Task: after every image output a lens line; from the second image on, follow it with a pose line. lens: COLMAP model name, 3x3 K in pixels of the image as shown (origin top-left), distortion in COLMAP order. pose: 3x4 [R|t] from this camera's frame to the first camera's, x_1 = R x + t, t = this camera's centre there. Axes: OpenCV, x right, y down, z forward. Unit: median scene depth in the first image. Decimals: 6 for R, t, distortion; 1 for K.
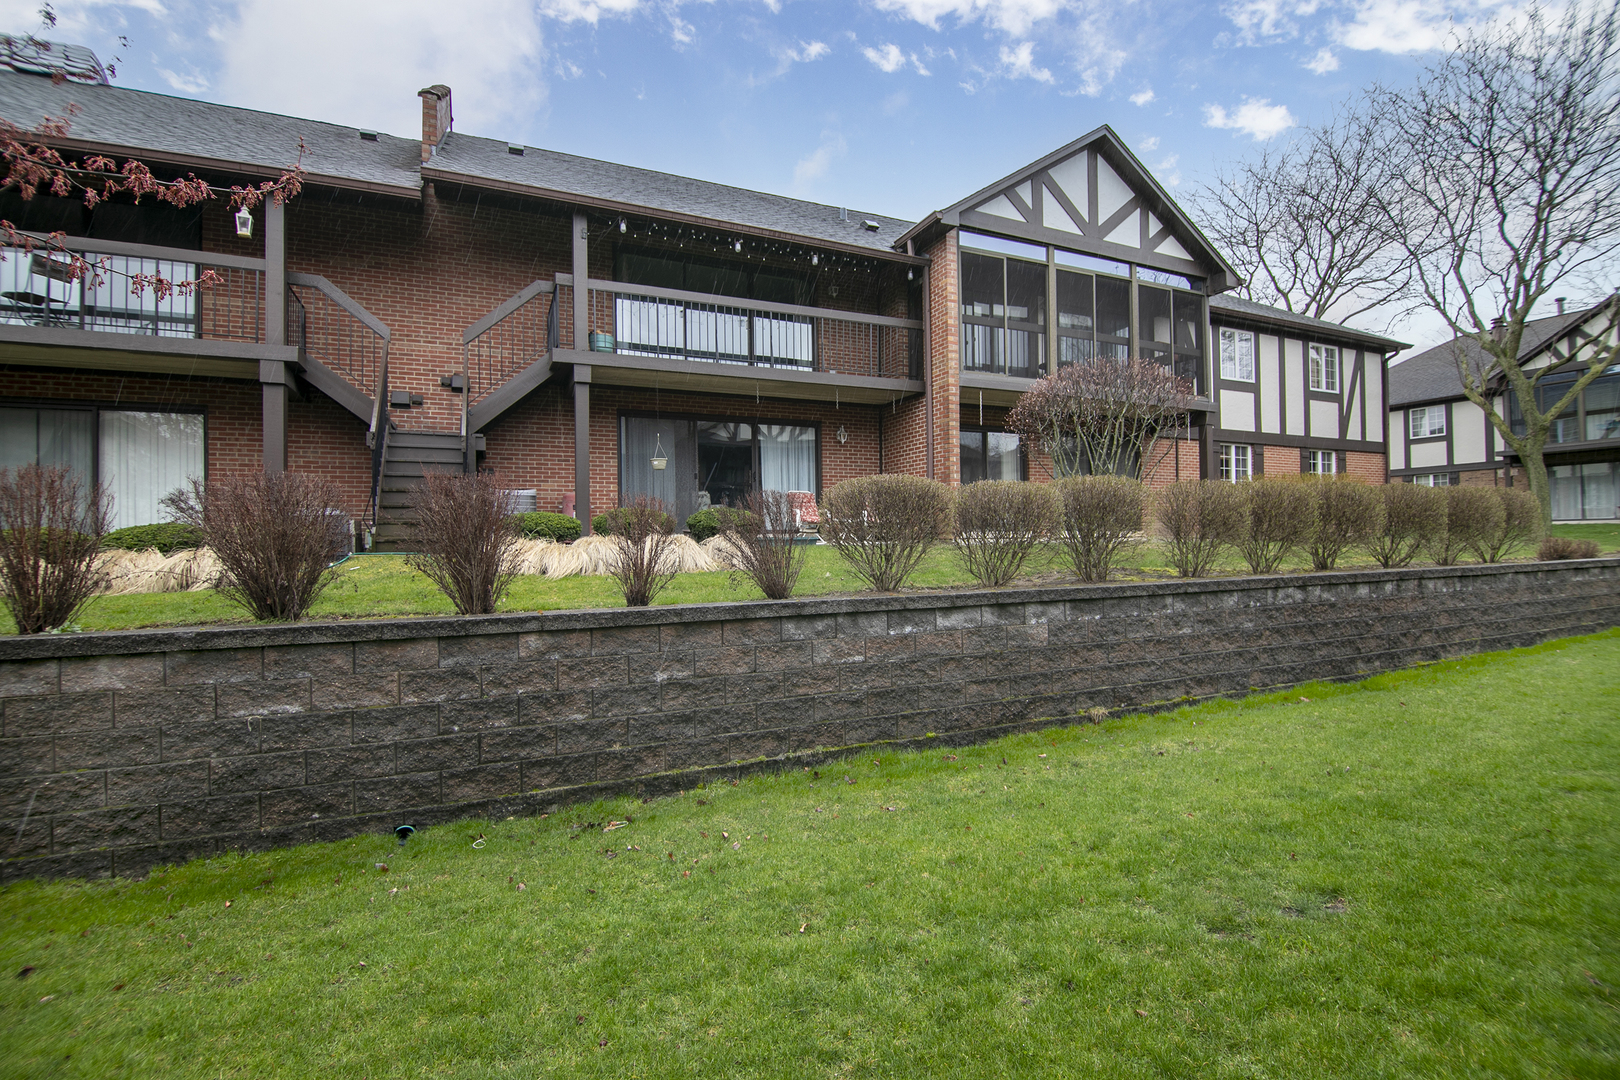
lens RADIAL K [[721.2, 0, 810.0], [0, 721.2, 540.0], [0, 0, 1]] dist [0.008682, 0.000587]
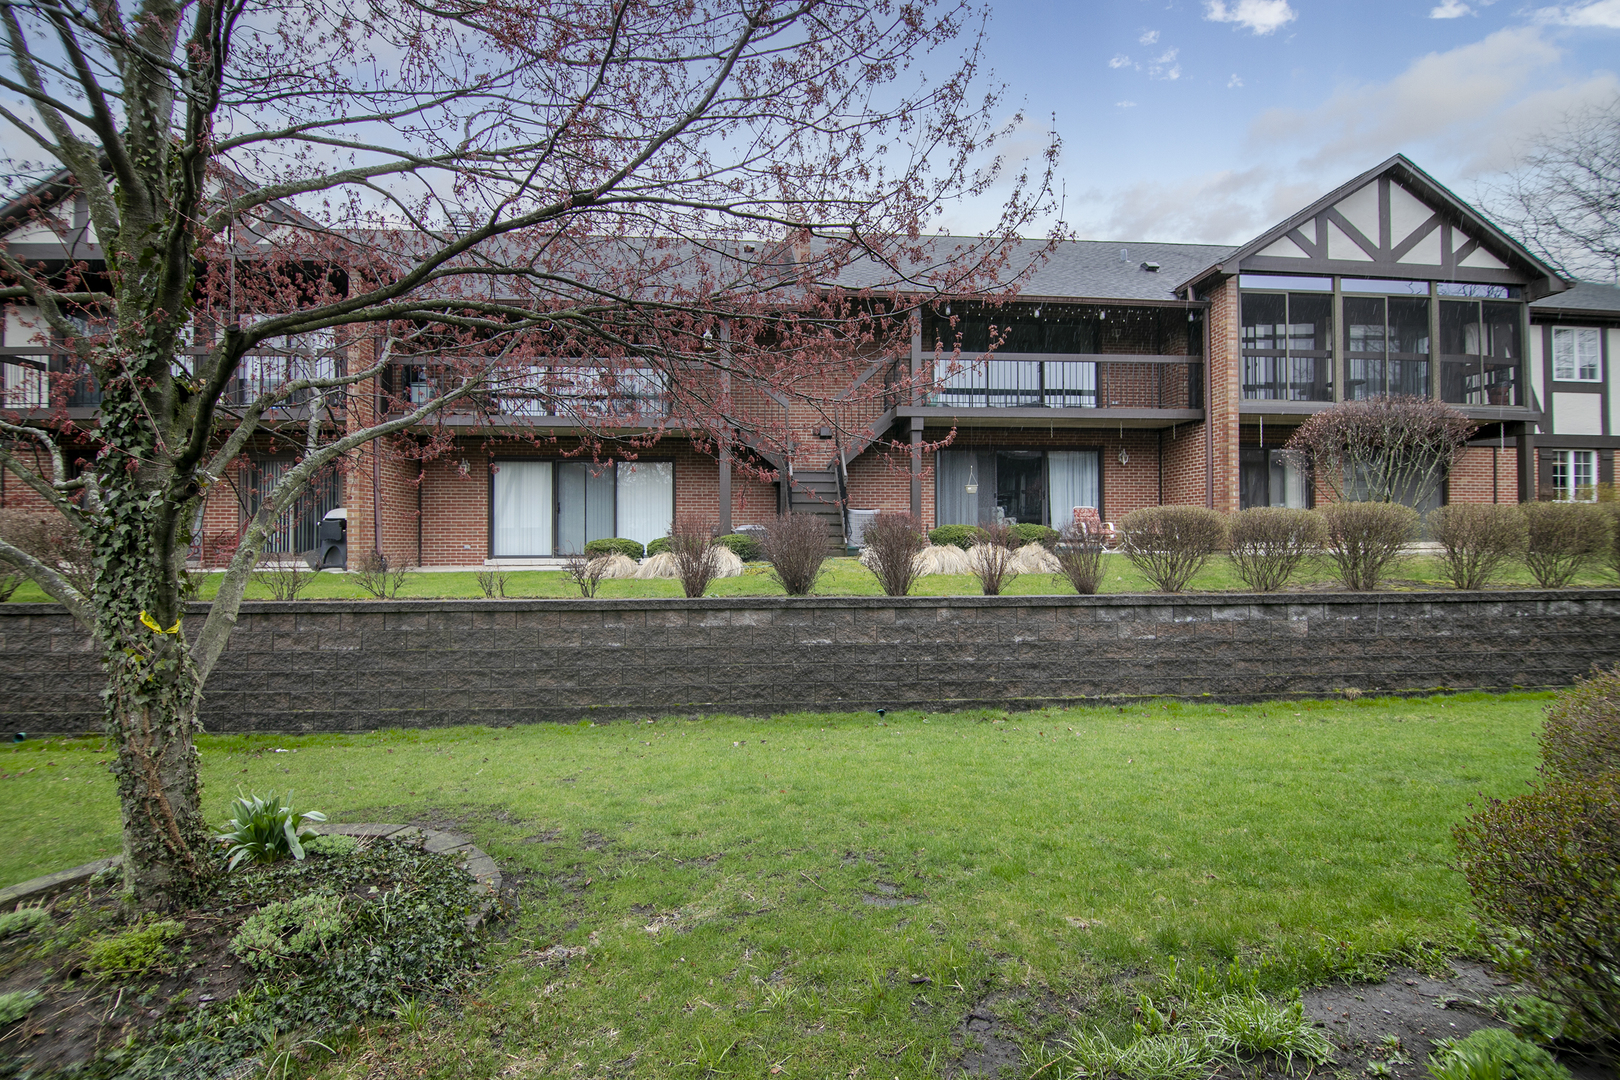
lens RADIAL K [[721.8, 0, 808.0], [0, 721.8, 537.1], [0, 0, 1]] dist [-0.002784, -0.008838]
pose [[0.941207, 0.008735, -0.337717, -0.073831], [-0.009795, 0.999951, -0.001437, -0.021593], [0.337688, 0.004660, 0.941246, -0.469404]]
